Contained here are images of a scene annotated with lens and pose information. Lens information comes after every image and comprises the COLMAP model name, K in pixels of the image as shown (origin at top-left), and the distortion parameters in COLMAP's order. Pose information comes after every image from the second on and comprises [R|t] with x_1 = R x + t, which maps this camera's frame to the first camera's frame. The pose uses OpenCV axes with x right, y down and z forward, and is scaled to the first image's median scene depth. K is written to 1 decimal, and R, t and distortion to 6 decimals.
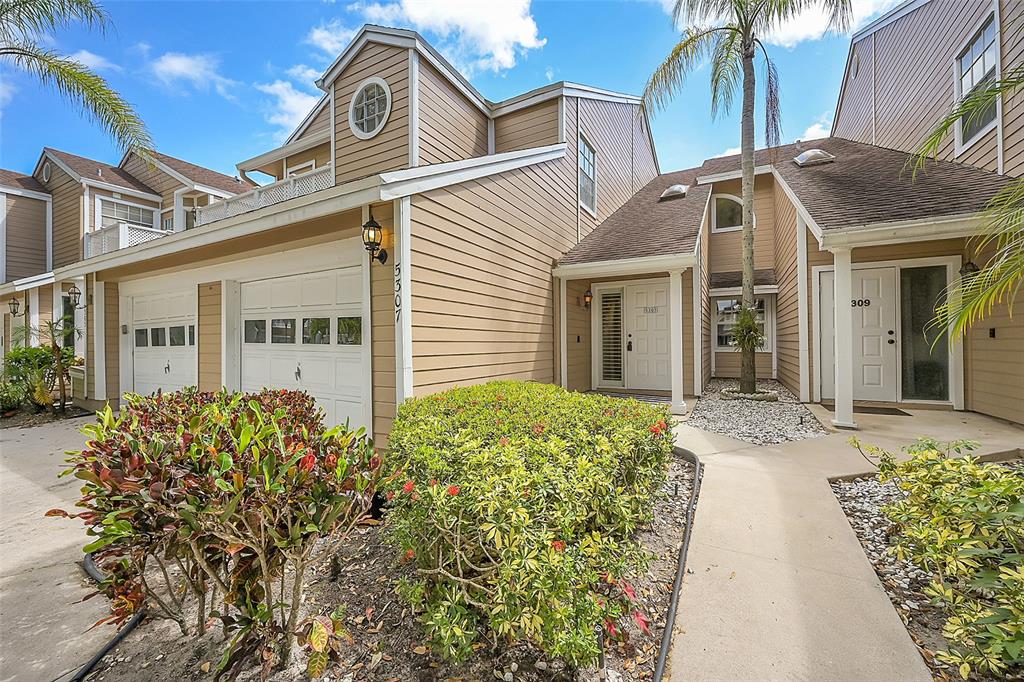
lens RADIAL K [[400.4, 0, 512.0], [0, 400.4, 341.0], [0, 0, 1]] dist [0.000053, 0.000005]
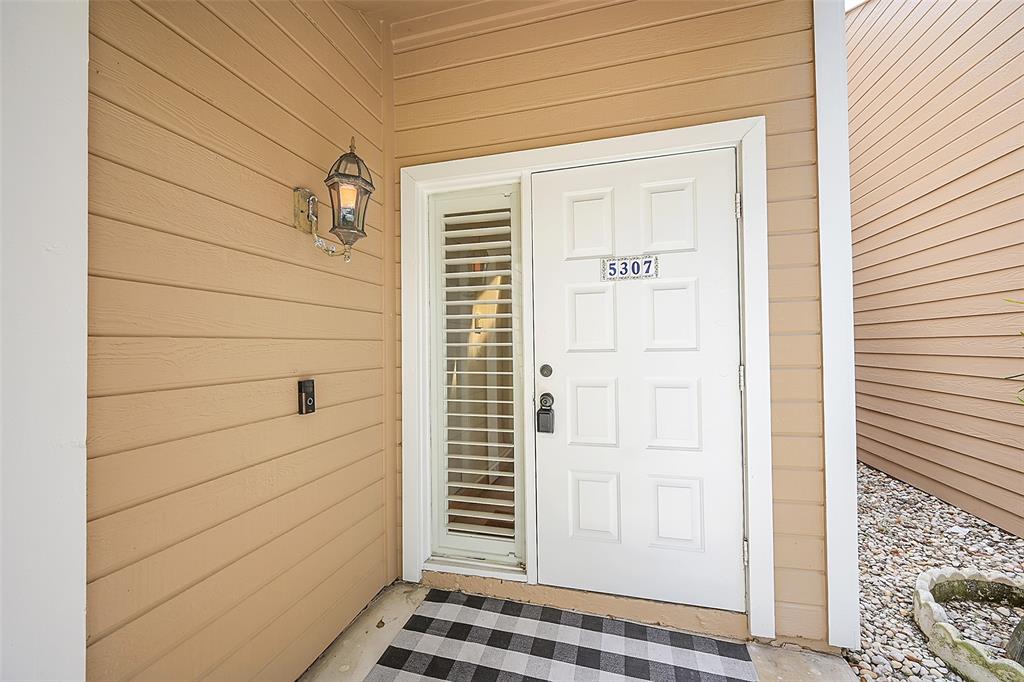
lens RADIAL K [[400.4, 0, 512.0], [0, 400.4, 341.0], [0, 0, 1]] dist [0.000053, 0.000005]
pose [[0.970136, -0.001788, 0.242557, 0.257259], [0.004260, 0.999944, -0.009667, -0.035529], [-0.242526, 0.010411, 0.970089, 0.920112]]
